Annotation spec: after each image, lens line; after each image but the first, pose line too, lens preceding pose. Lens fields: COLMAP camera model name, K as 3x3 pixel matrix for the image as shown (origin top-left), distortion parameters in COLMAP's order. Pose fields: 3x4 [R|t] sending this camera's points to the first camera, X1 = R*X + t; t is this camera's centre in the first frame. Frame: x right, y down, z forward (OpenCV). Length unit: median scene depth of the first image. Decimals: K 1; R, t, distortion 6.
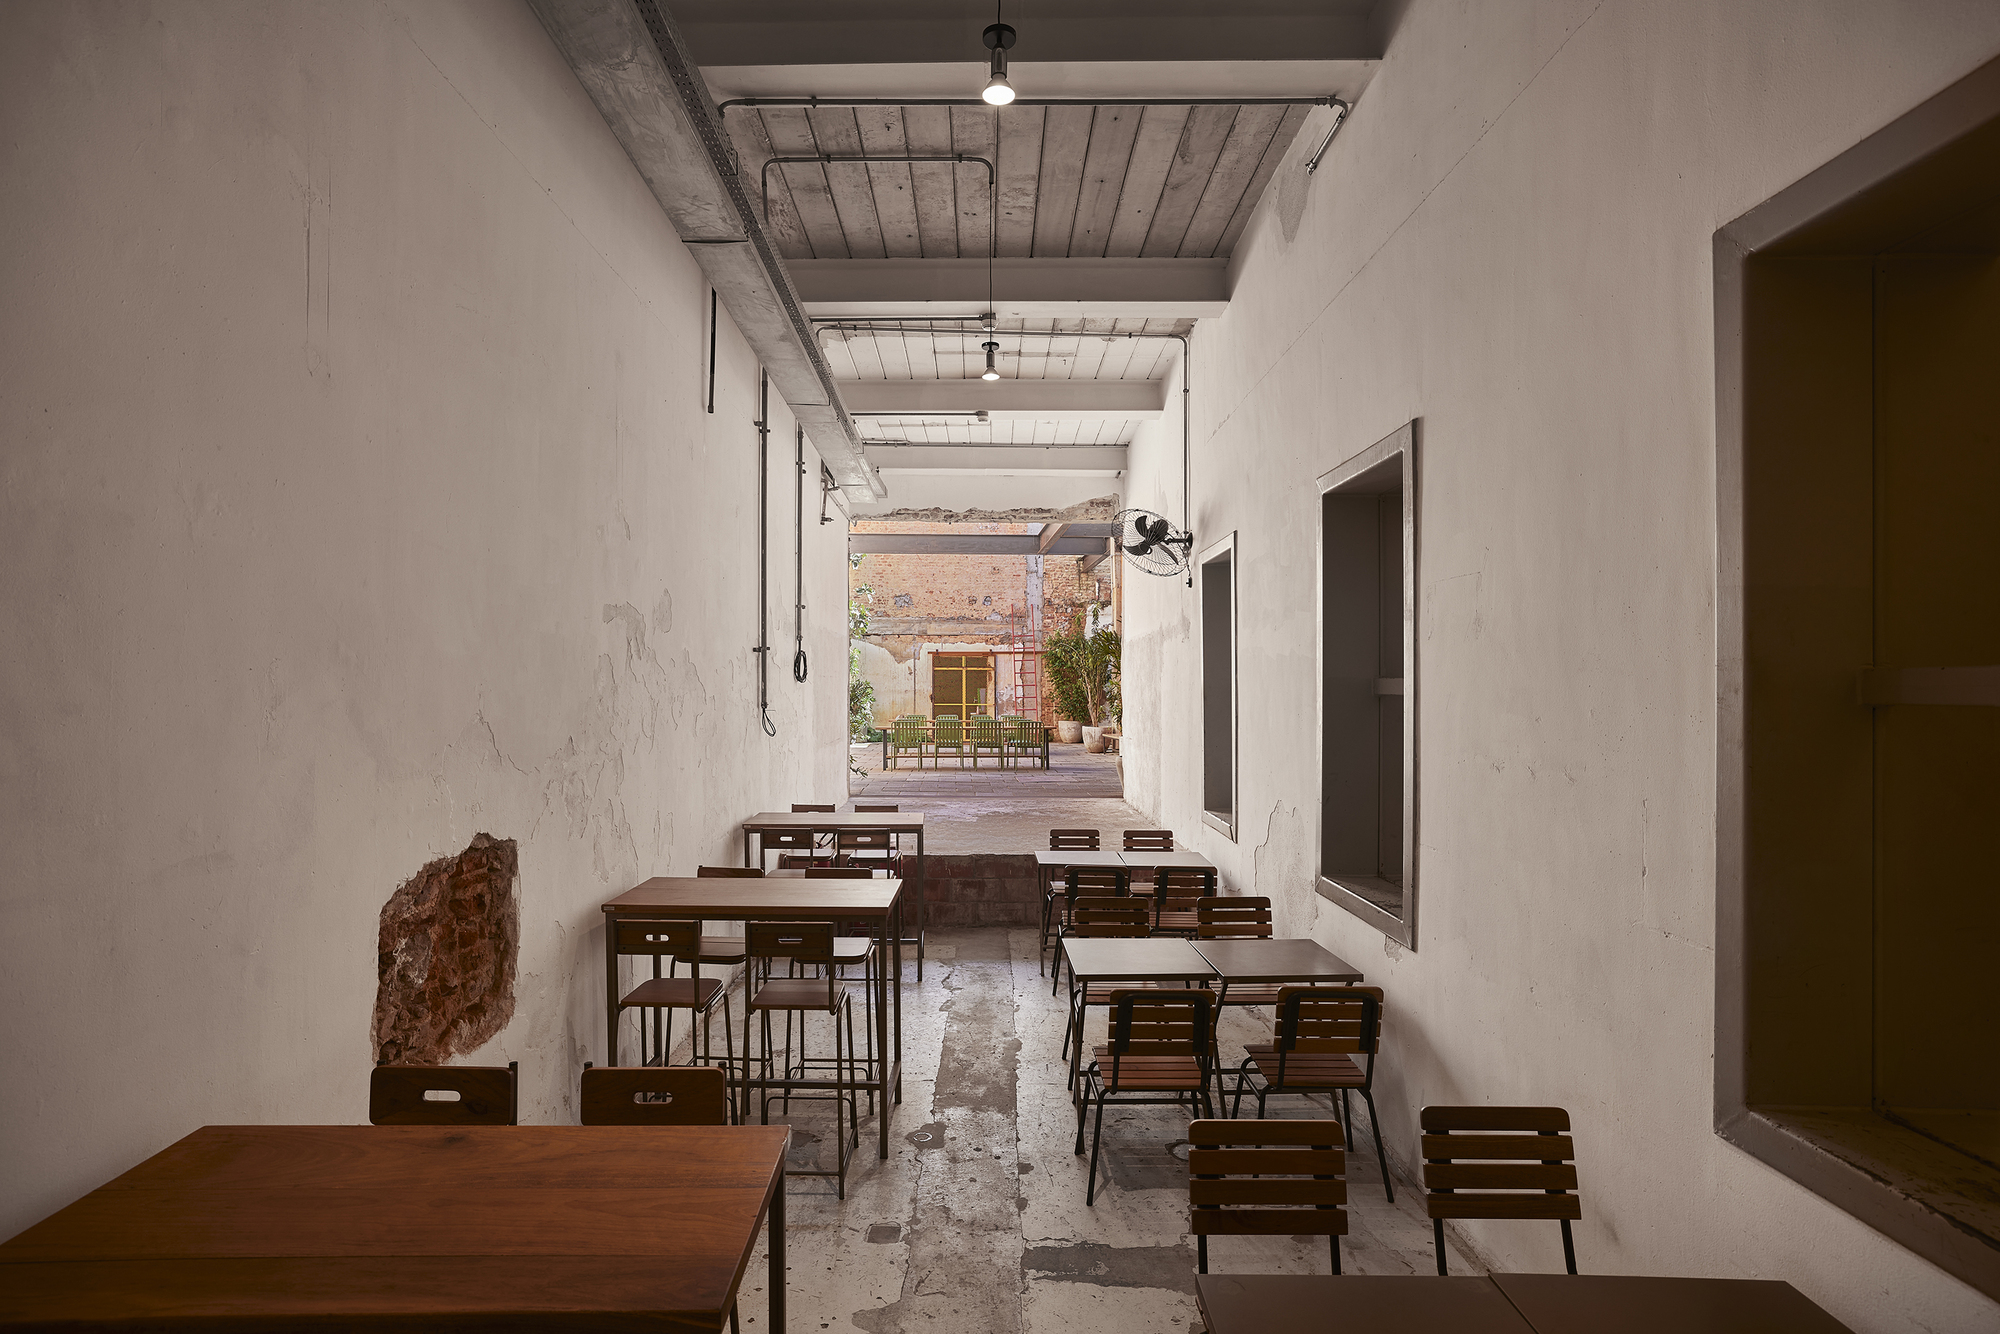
lens RADIAL K [[2024.3, 0, 1000.0], [0, 2024.3, 667.0], [0, 0, 1]] dist [0.004644, 0.011980]
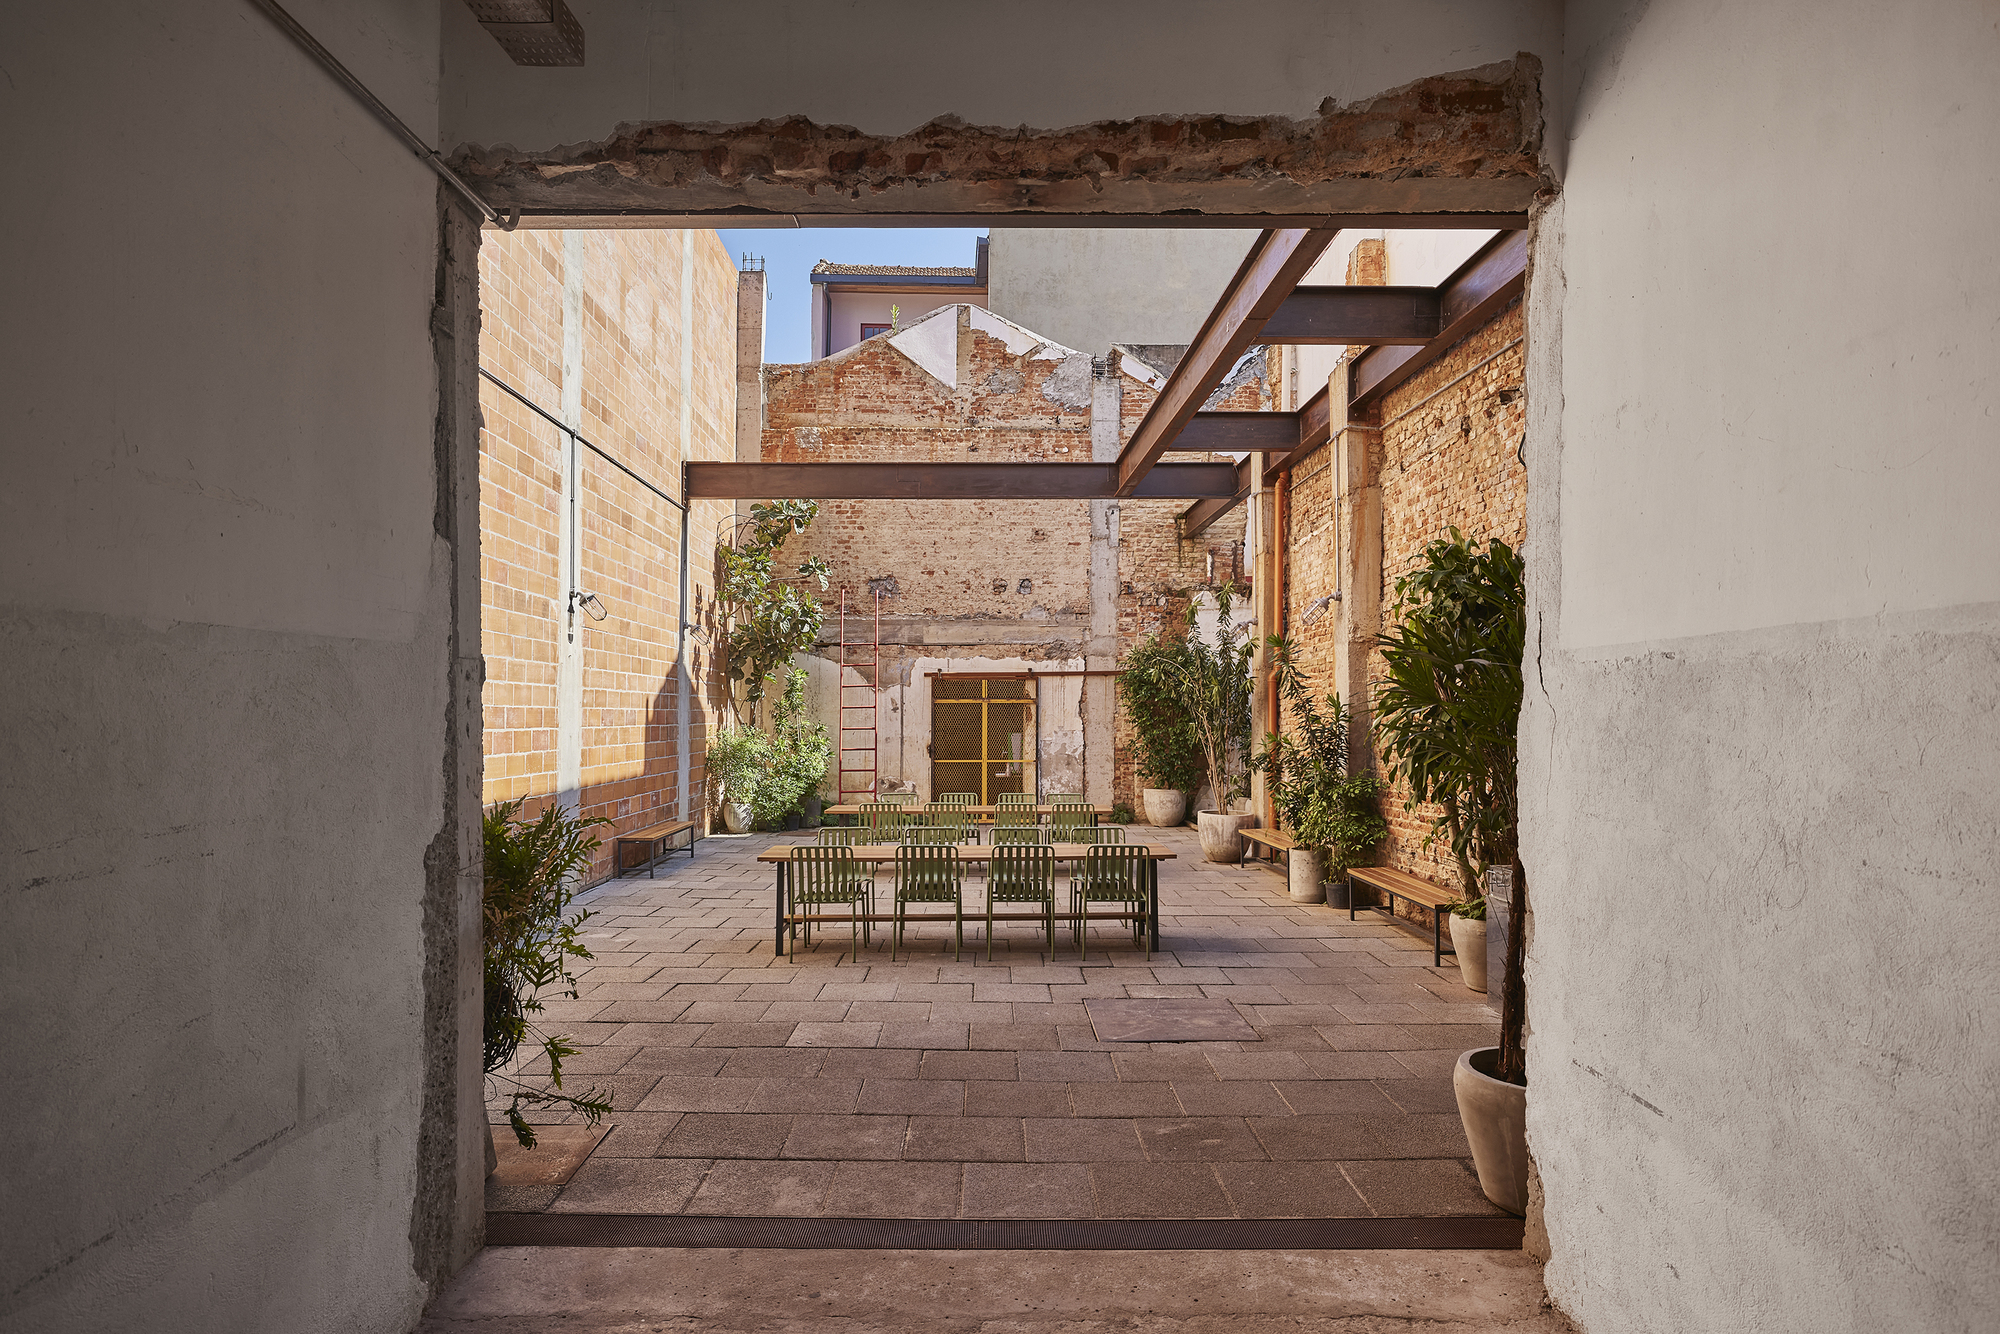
lens RADIAL K [[2024.3, 0, 1000.0], [0, 2024.3, 667.0], [0, 0, 1]] dist [0.004644, 0.011980]
pose [[0.999774, -0.001183, -0.021247, -0.000715], [0.001059, 0.999982, -0.005842, -0.005686], [0.021254, 0.005818, 0.999757, 0.408669]]
